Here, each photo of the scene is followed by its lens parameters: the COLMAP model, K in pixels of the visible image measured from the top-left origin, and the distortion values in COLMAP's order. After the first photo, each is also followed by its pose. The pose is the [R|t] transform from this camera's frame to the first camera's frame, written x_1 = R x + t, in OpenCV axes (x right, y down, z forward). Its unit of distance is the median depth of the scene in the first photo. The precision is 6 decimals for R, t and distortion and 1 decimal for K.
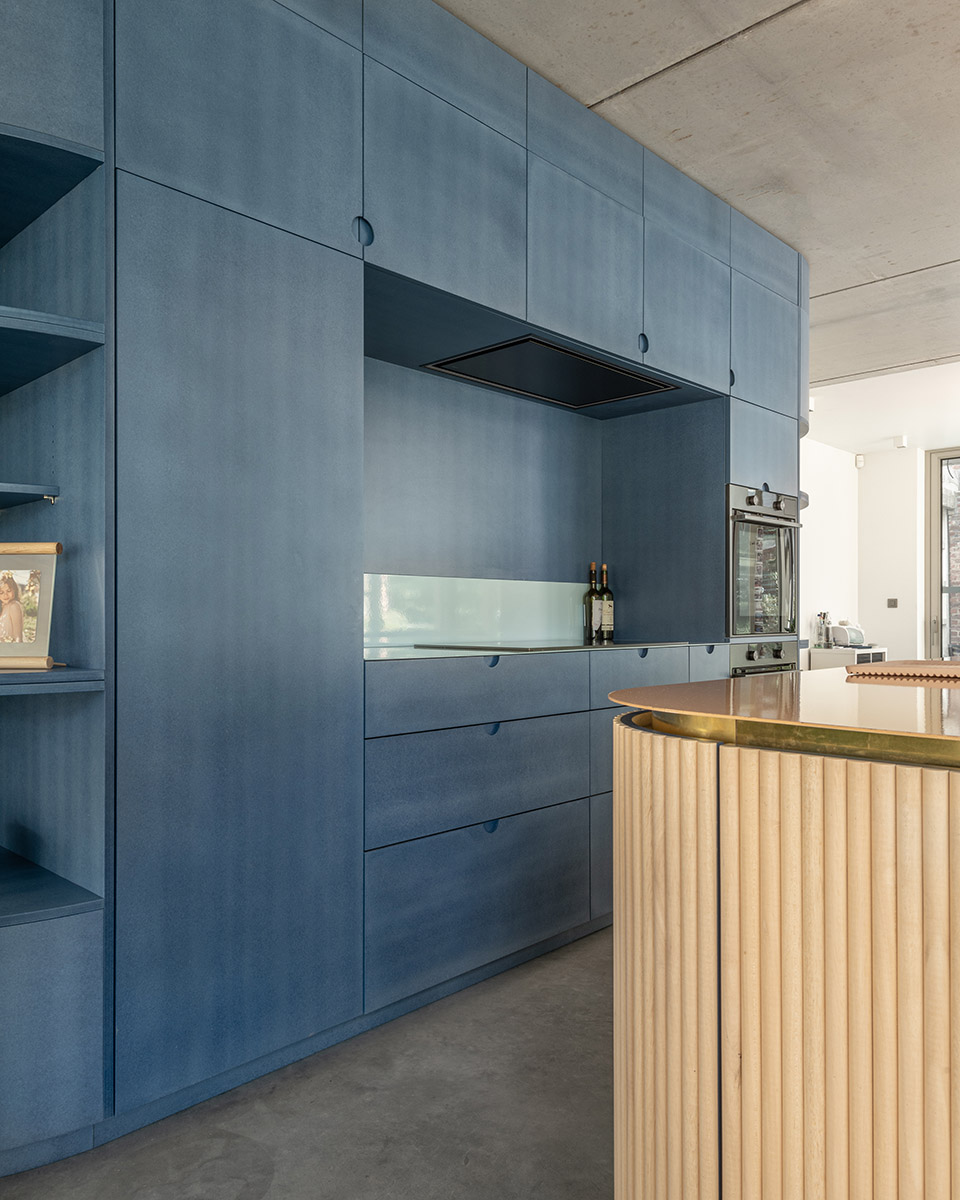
lens RADIAL K [[886.5, 0, 480.0], [0, 886.5, 600.0], [0, 0, 1]] dist [0.005819, -0.006774]
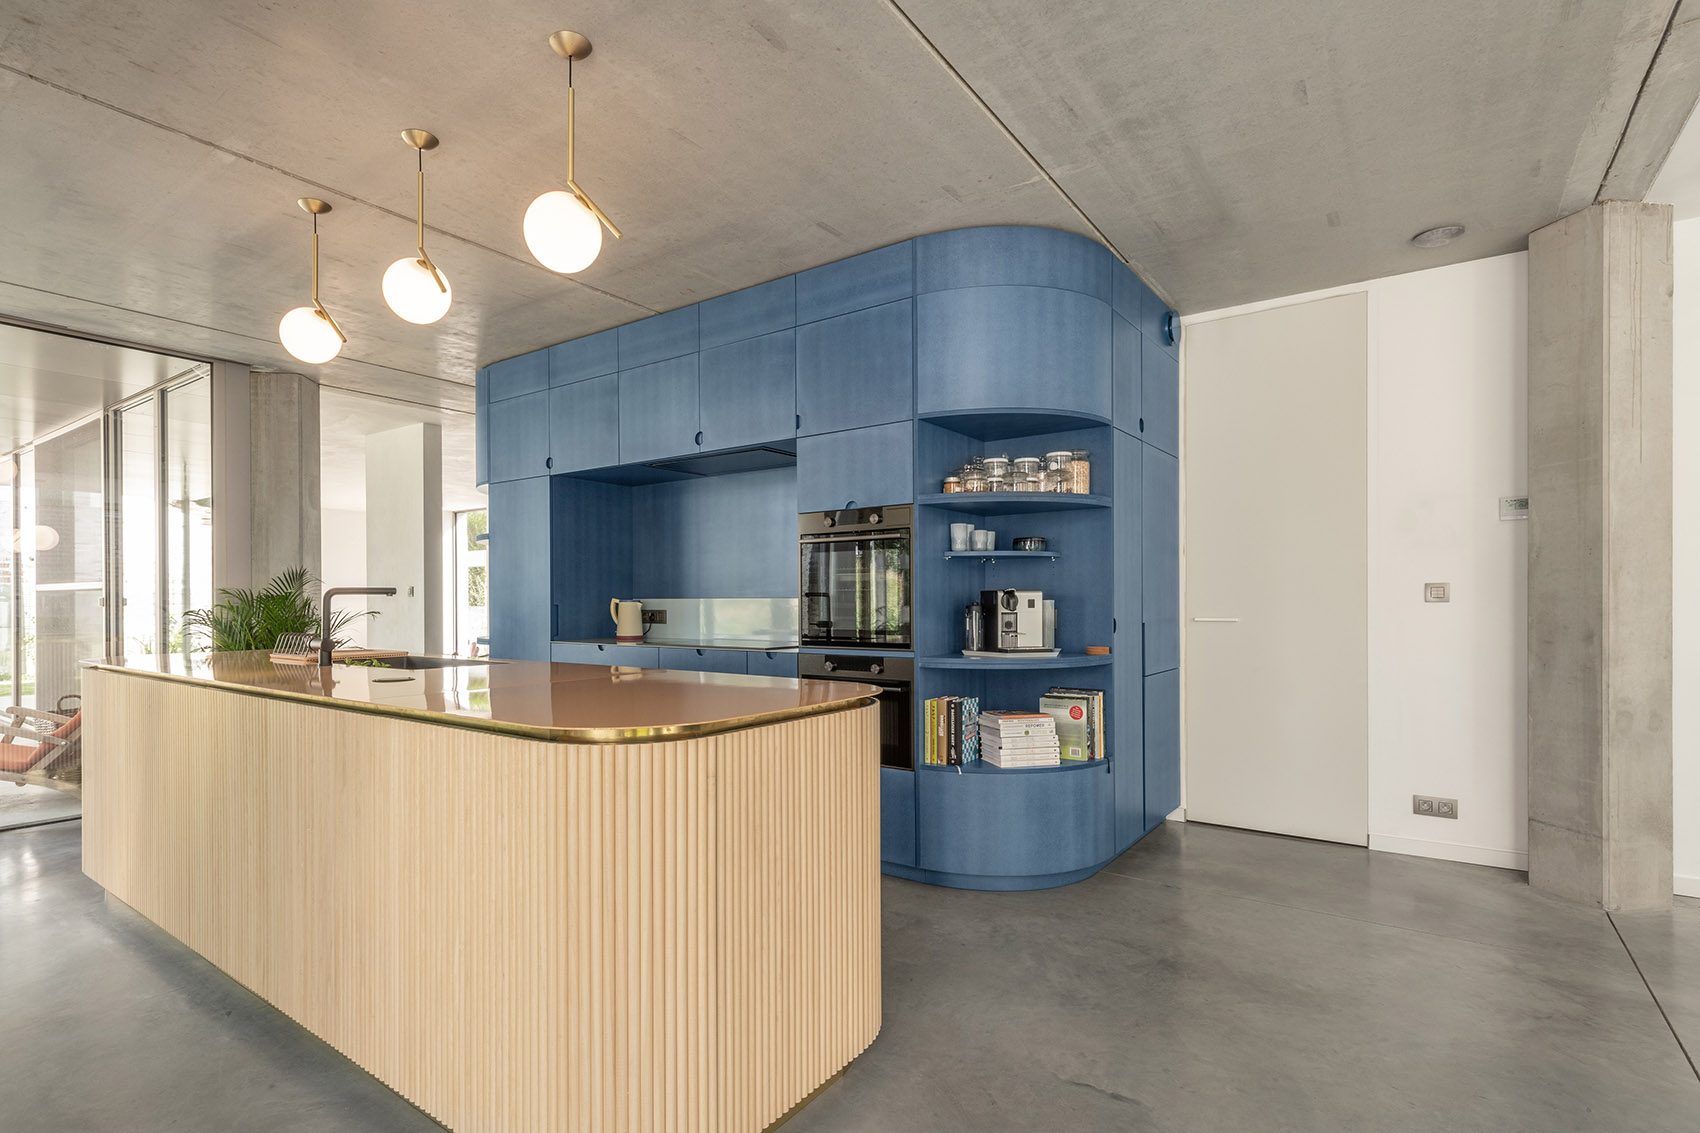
lens RADIAL K [[817.6, 0, 845.9], [0, 817.6, 600.1], [0, 0, 1]] dist [0.000685, 0.000317]
pose [[0.151363, -0.001474, -0.988477, 1.618418], [0.022999, 0.999733, 0.002031, -0.021978], [0.988211, -0.023041, 0.151357, 1.072330]]
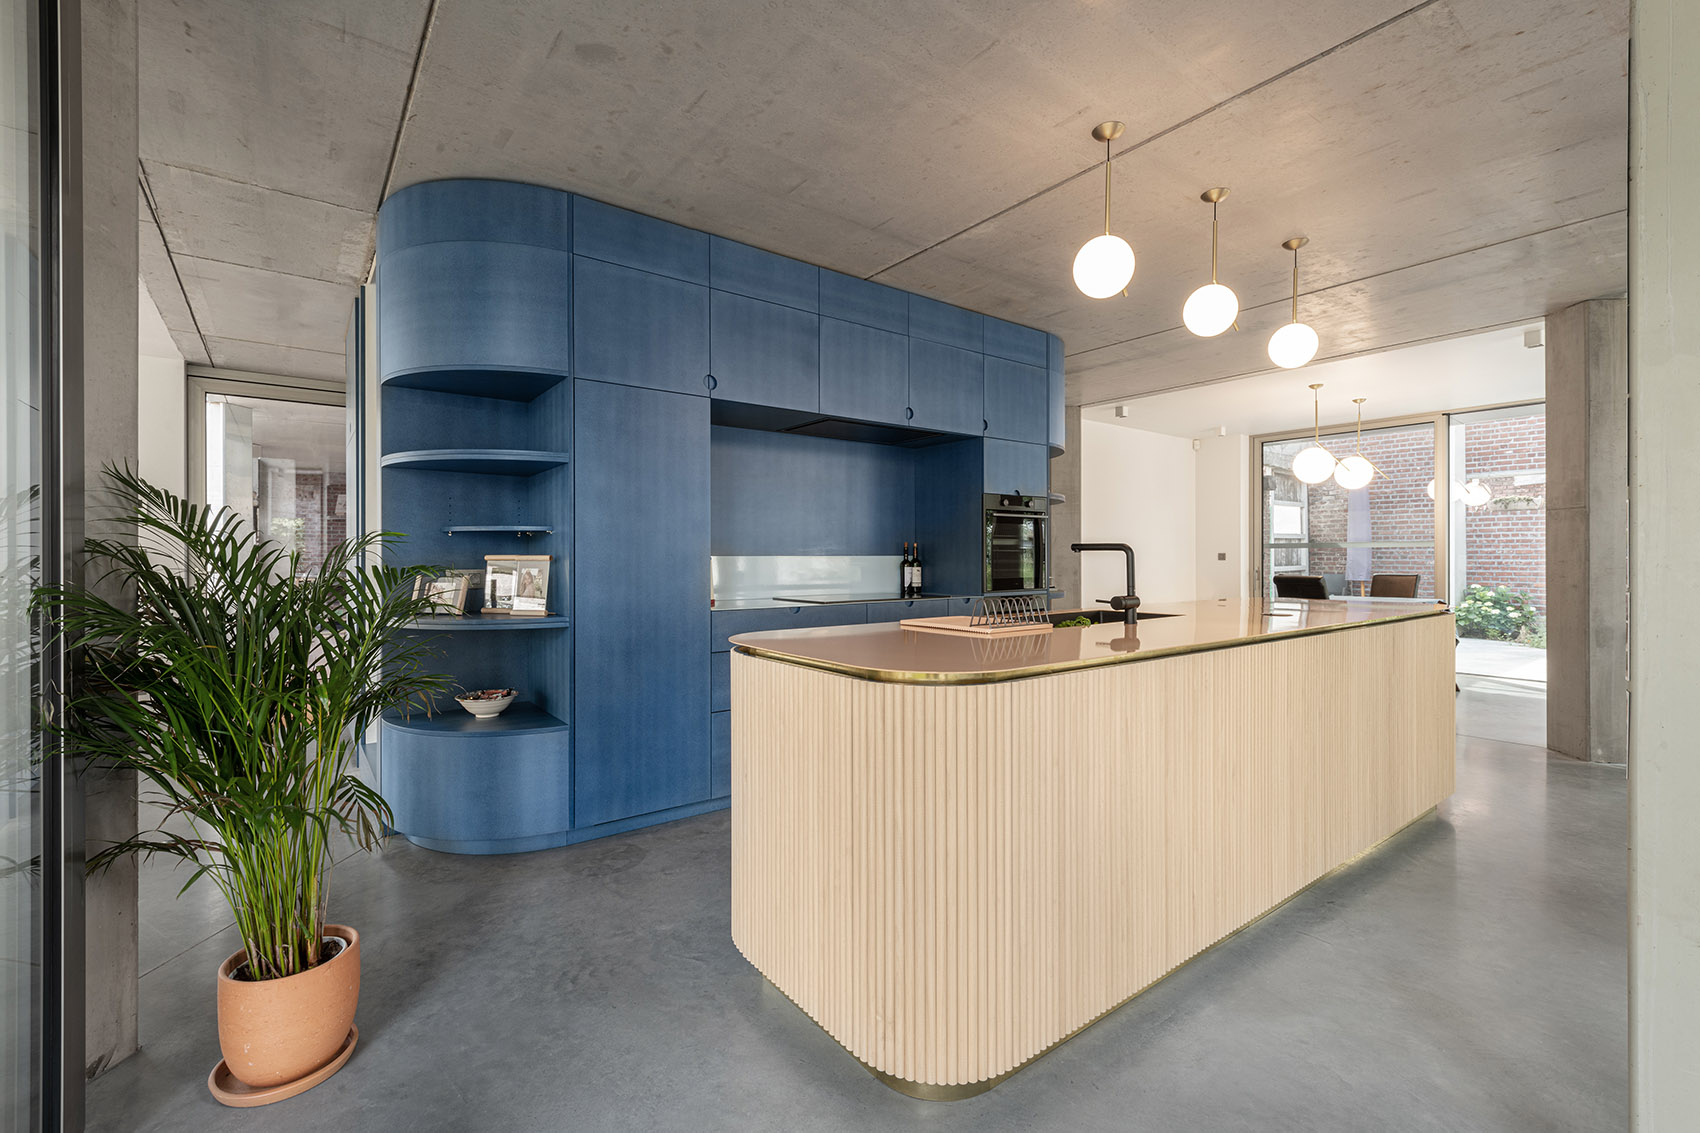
lens RADIAL K [[737.4, 0, 853.6], [0, 737.4, 538.4], [0, 0, 1]] dist [-0.000710, -0.000025]
pose [[0.989094, -0.007774, -0.147081, 0.293105], [0.006621, 0.999943, -0.008329, -0.051534], [0.147137, 0.007264, 0.989089, -0.369475]]
